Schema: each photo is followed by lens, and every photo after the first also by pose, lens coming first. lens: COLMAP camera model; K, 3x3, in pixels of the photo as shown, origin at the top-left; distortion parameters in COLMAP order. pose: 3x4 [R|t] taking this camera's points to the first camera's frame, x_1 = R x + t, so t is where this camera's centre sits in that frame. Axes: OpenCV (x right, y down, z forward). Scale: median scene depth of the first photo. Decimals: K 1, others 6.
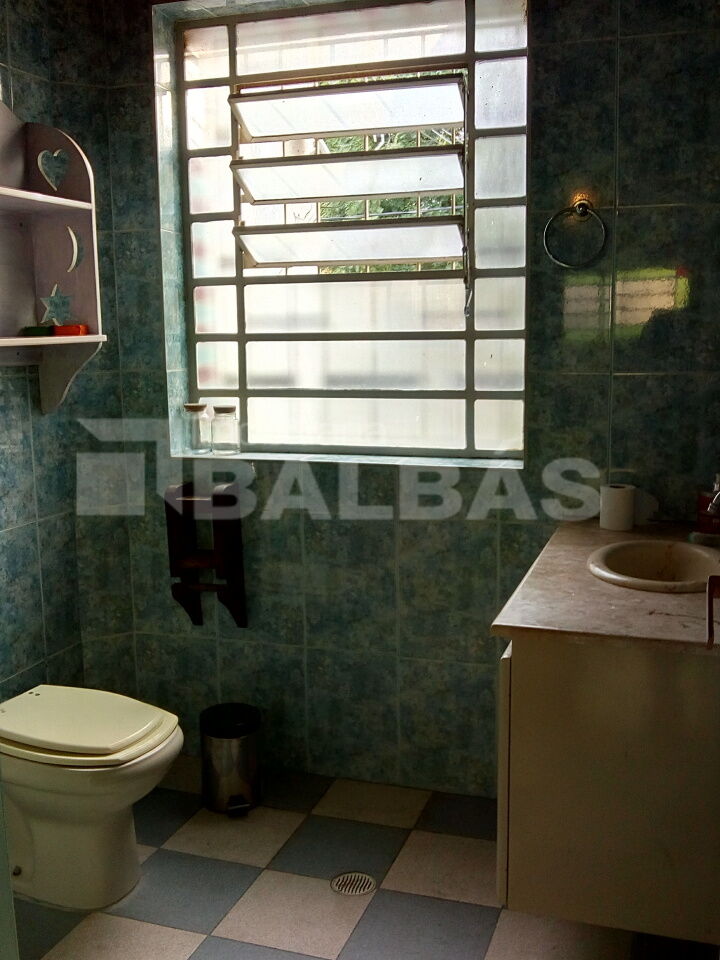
lens RADIAL K [[1023.1, 0, 354.2], [0, 1023.1, 486.6], [0, 0, 1]] dist [0.053460, 0.000000]
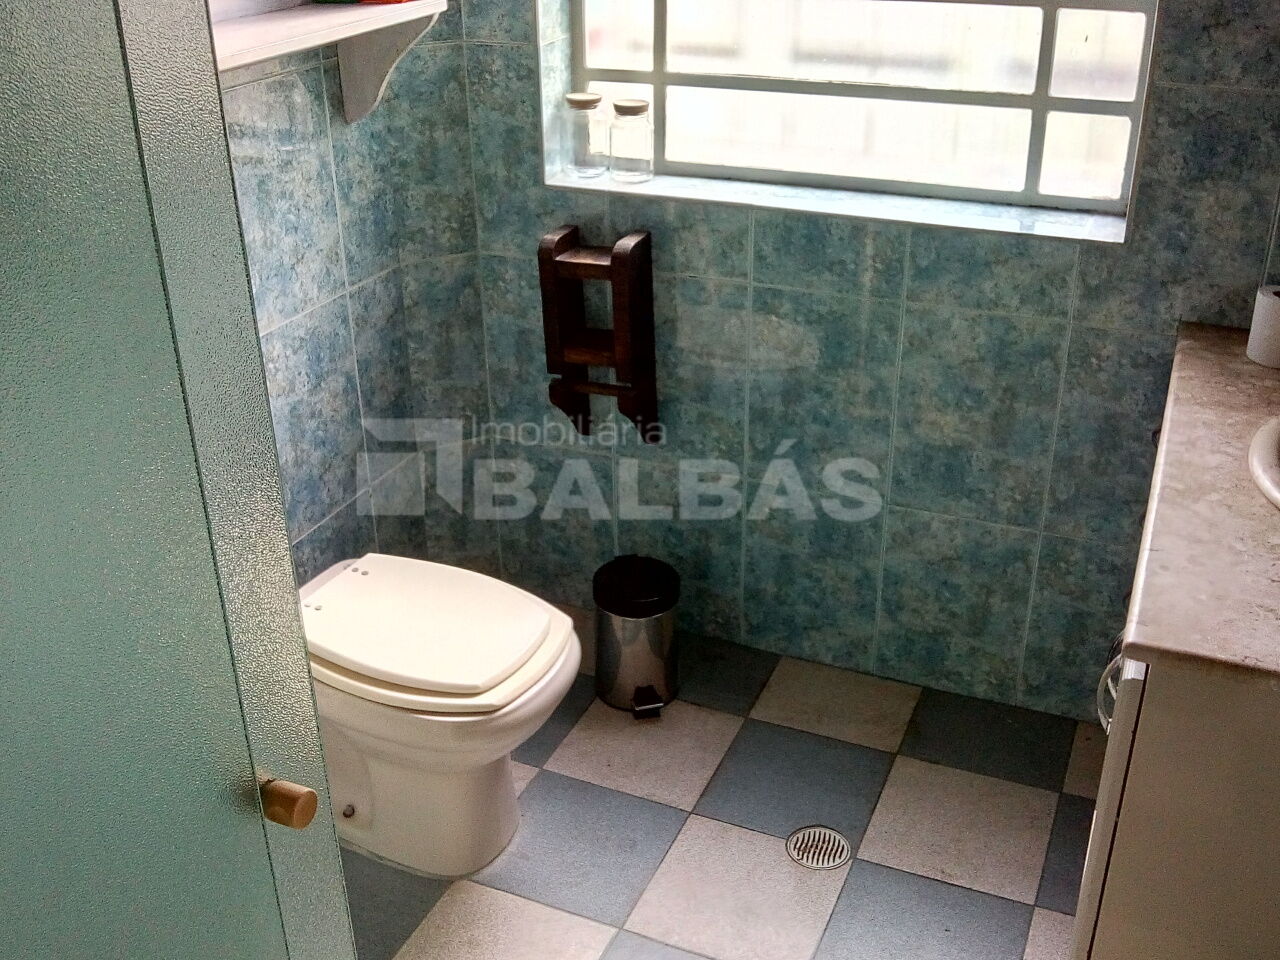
lens RADIAL K [[1364.2, 0, 646.8], [0, 1364.2, 471.2], [0, 0, 1]] dist [0.053460, 0.000000]
pose [[0.997327, 0.038067, -0.062369, -0.058507], [-0.017992, 0.955227, 0.295327, -0.115884], [0.070819, -0.293415, 0.953358, 0.146803]]
